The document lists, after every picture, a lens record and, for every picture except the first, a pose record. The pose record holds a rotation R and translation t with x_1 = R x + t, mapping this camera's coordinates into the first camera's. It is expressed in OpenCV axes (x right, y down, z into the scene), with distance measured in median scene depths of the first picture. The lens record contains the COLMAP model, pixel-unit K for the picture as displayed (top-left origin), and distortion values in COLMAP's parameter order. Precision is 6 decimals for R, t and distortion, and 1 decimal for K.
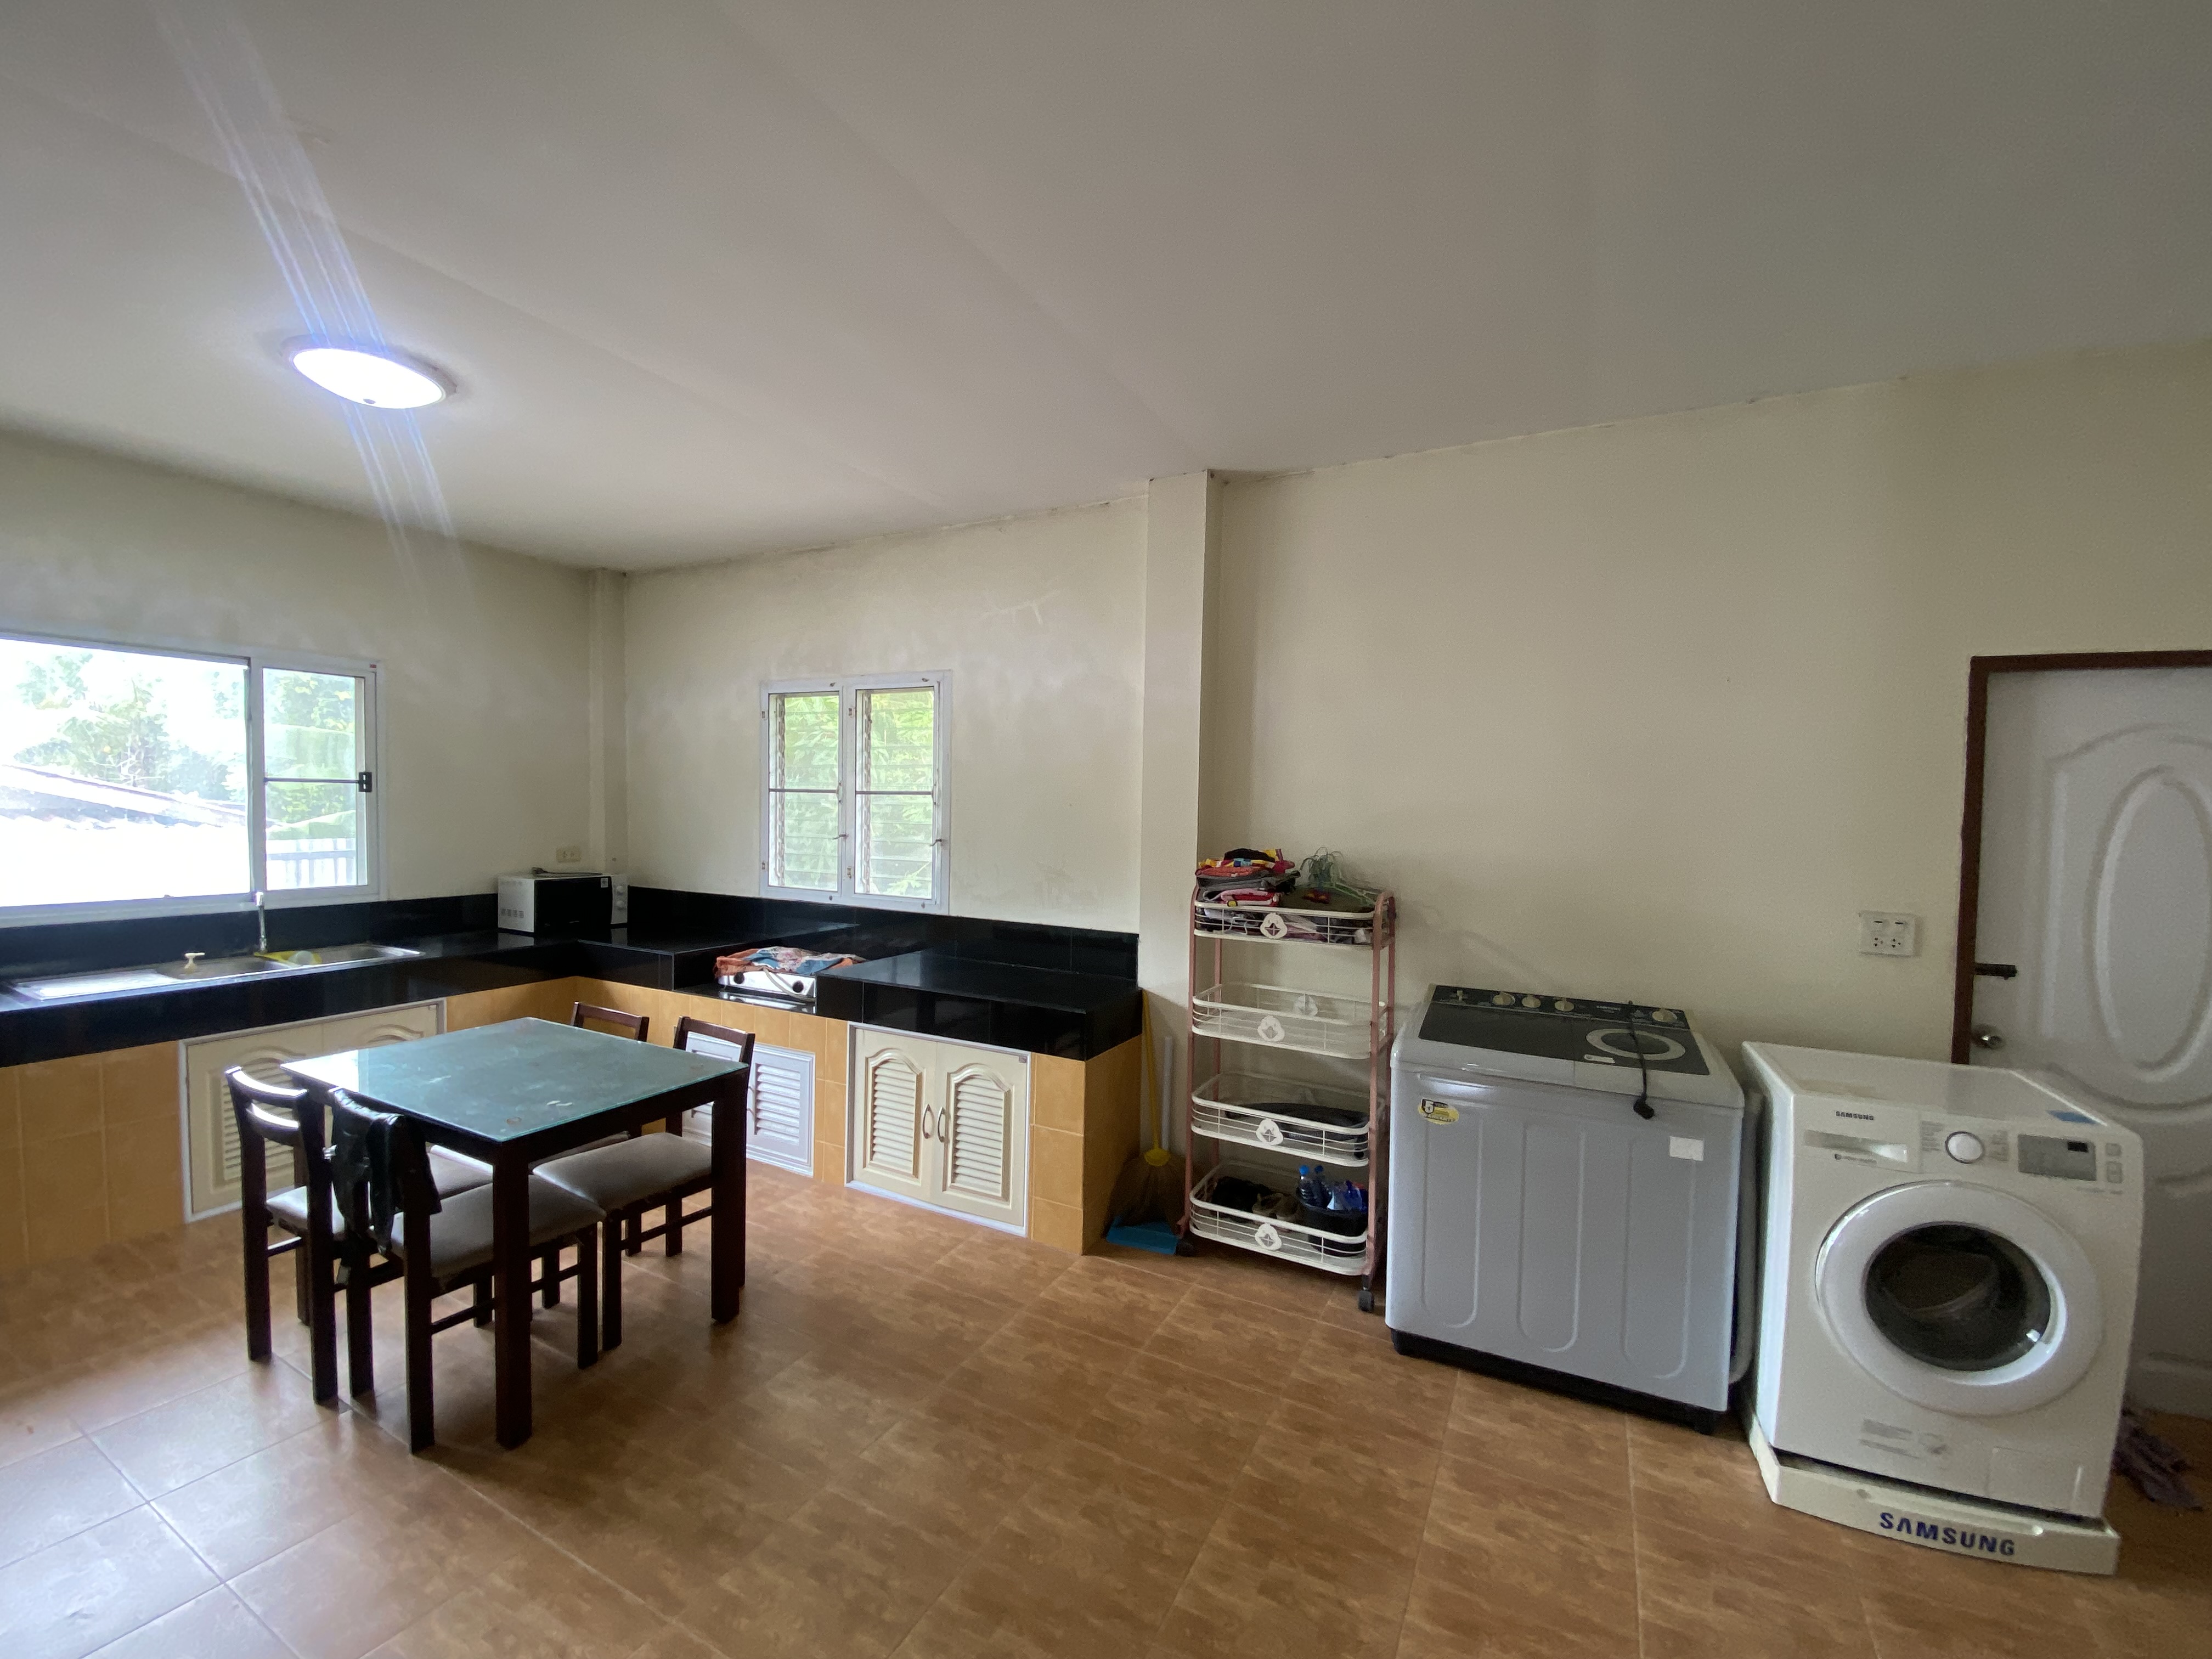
lens RADIAL K [[909.5, 0, 1123.4], [0, 909.5, 828.1], [0, 0, 1]] dist [0.008568, -0.009591]
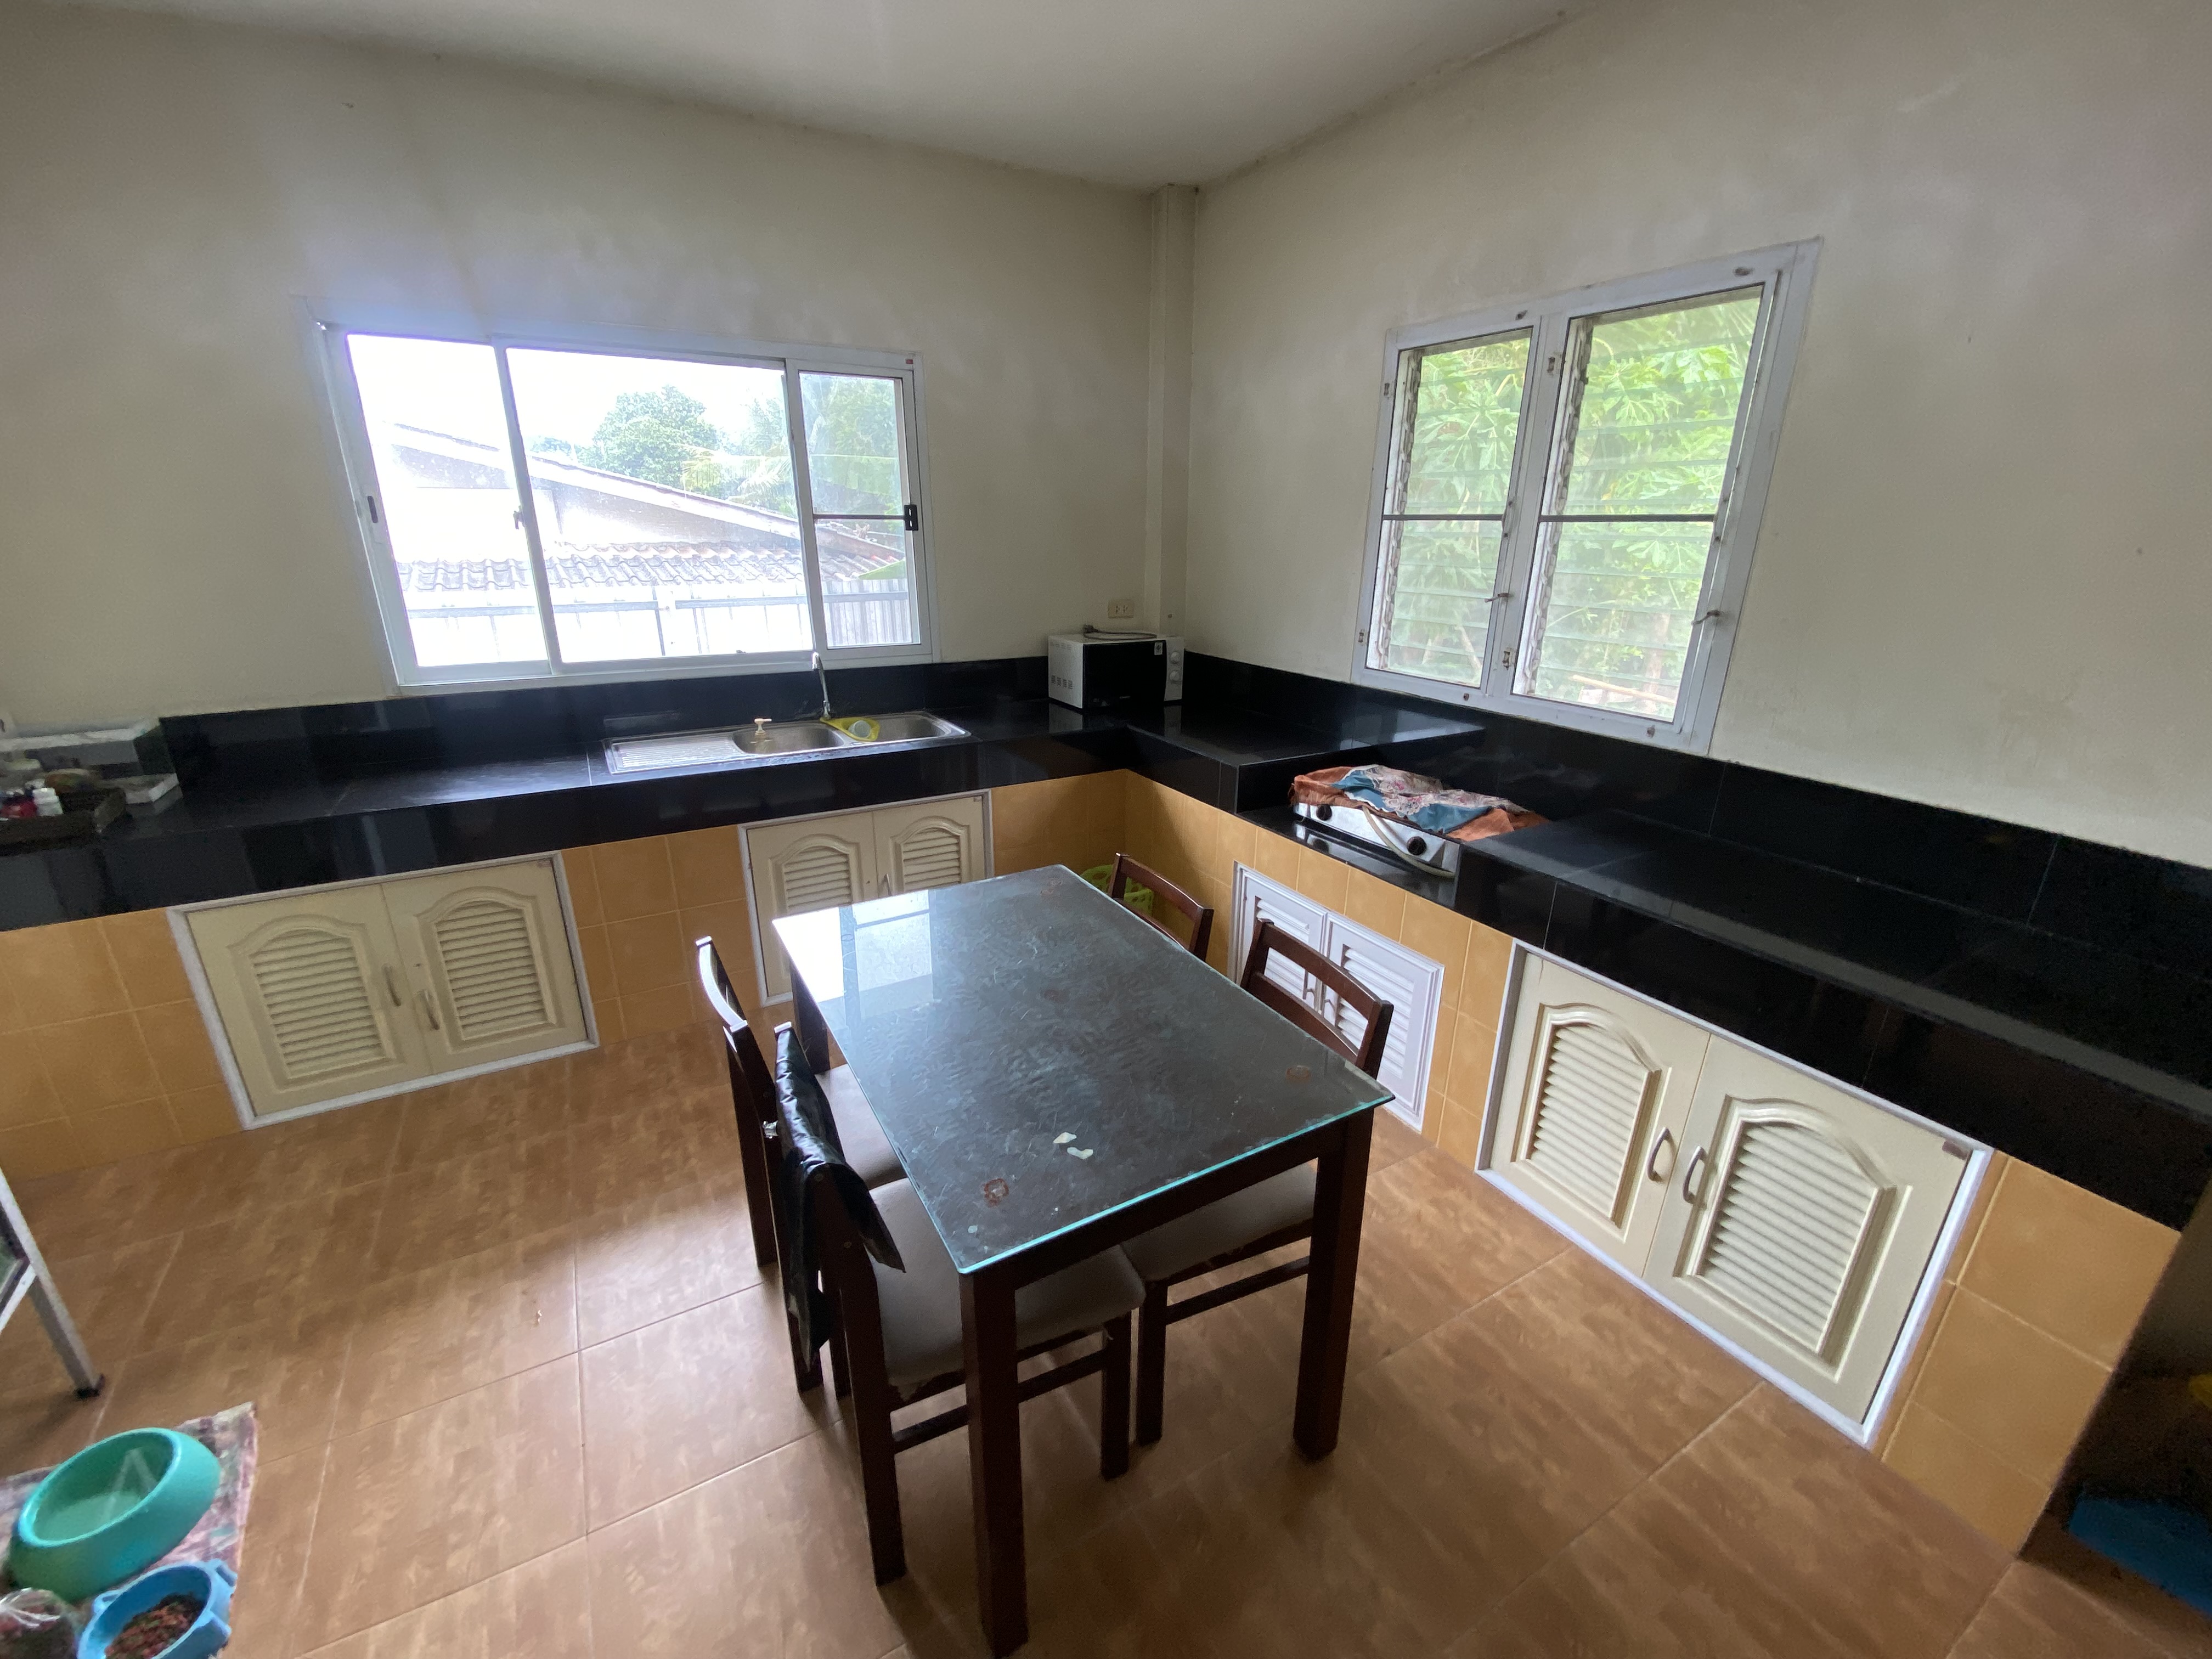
lens RADIAL K [[909.5, 0, 1102.2], [0, 909.5, 839.8], [0, 0, 1]] dist [0.008568, -0.009591]
pose [[0.836381, 0.165215, -0.522657, -0.207248], [-0.004338, 0.955461, 0.295085, -0.015745], [0.548131, -0.244536, 0.799847, 0.366730]]
